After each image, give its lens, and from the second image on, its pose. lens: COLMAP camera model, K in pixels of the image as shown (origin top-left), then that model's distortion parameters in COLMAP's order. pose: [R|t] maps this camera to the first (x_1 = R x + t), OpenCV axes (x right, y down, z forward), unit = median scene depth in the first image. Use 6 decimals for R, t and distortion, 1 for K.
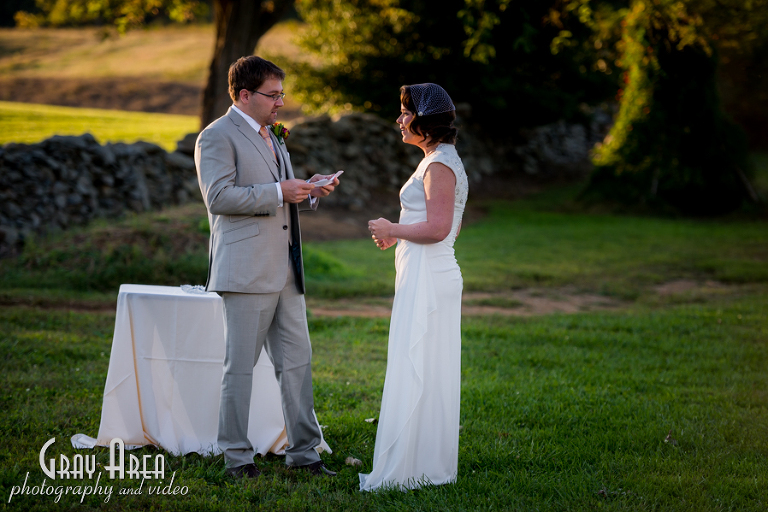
lens RADIAL K [[2949.6, 0, 384.0], [0, 2949.6, 256.0], [0, 0, 1]] dist [0.689732, 0.414668]
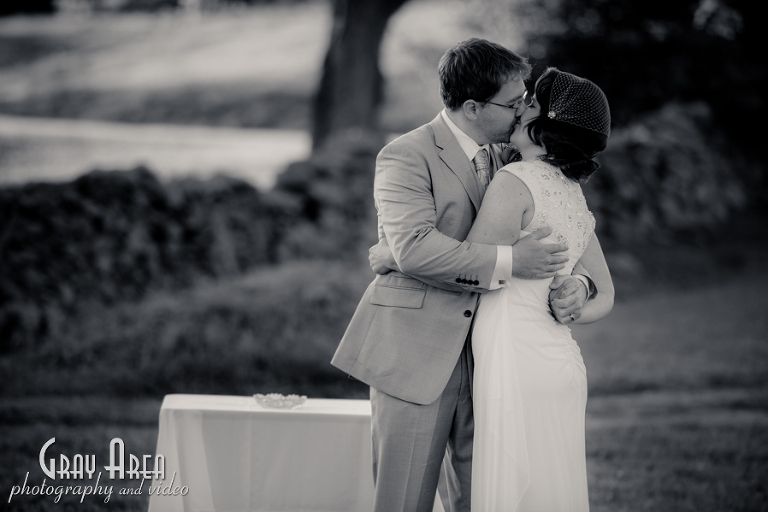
lens RADIAL K [[4000.8, 0, 384.0], [0, 4000.8, 256.0], [0, 0, 1]] dist [1.598080, 1.353284]
pose [[0.998362, -0.022700, -0.052517, 0.003242], [0.021801, 0.999607, -0.017640, -0.002745], [0.052897, 0.016466, 0.998464, 0.087589]]
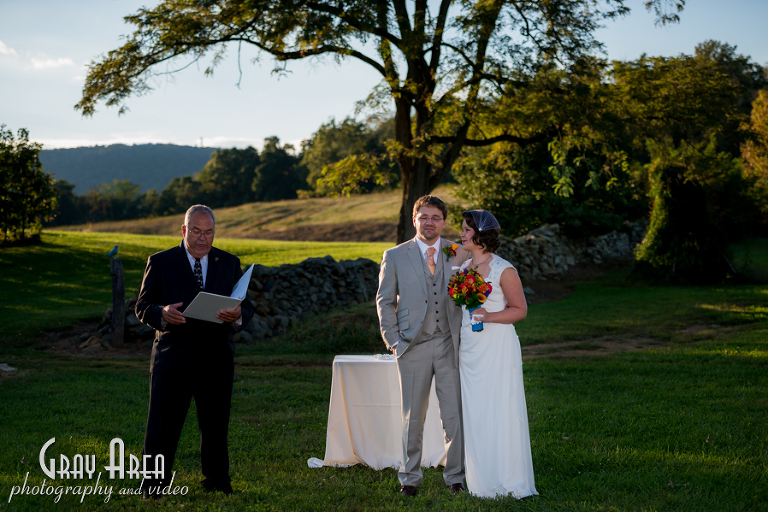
lens RADIAL K [[1554.9, 0, 384.0], [0, 1554.9, 256.0], [0, 0, 1]] dist [-0.081074, 0.002797]
pose [[0.994920, -0.058414, -0.081986, 0.002130], [0.055358, 0.997702, -0.039068, -0.005801], [0.084079, 0.034331, 0.995867, 0.143916]]
